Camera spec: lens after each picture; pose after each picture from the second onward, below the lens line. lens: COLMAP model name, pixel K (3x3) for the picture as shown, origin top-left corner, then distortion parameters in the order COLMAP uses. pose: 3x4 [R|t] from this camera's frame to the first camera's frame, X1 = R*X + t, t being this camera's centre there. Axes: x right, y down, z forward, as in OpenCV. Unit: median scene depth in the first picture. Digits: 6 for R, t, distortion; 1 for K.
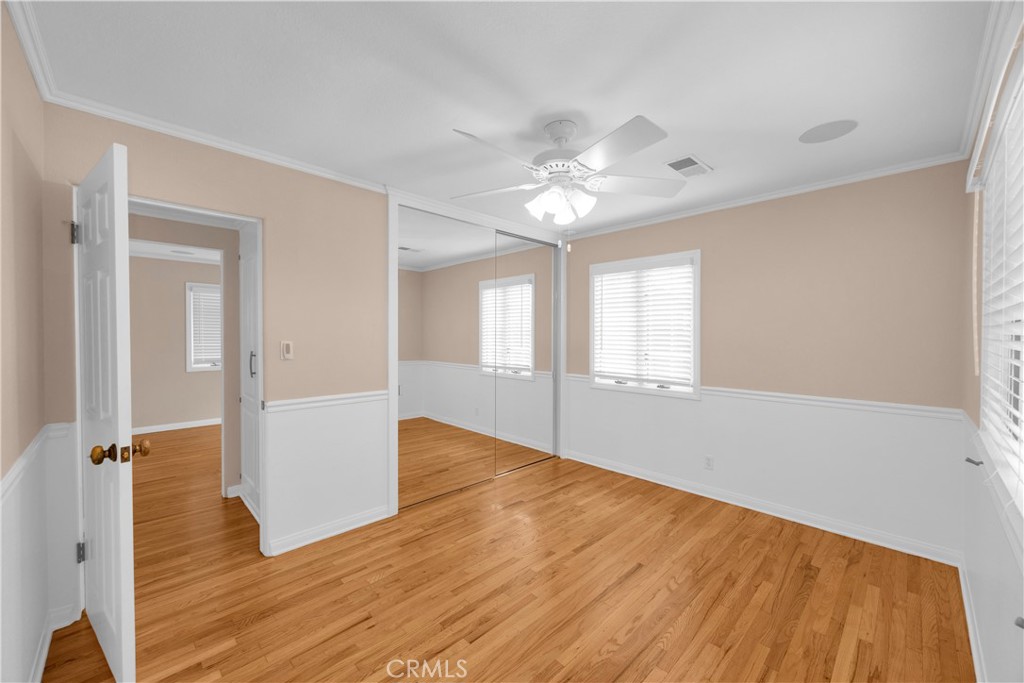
lens RADIAL K [[398.2, 0, 510.2], [0, 398.2, 339.9], [0, 0, 1]] dist [0.000952, 0.000099]
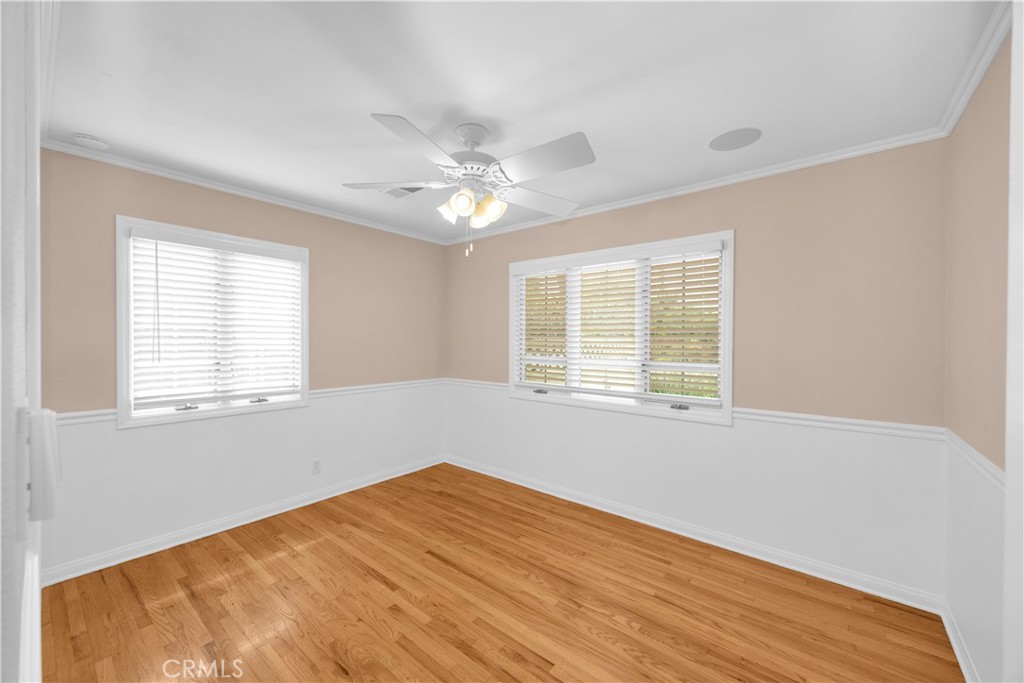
lens RADIAL K [[398.2, 0, 510.2], [0, 398.2, 339.9], [0, 0, 1]] dist [0.000952, 0.000099]
pose [[-0.107107, -0.006888, 0.994224, -0.648196], [0.009871, 0.999919, 0.007991, -0.012310], [-0.994198, 0.010669, -0.107031, 0.755870]]
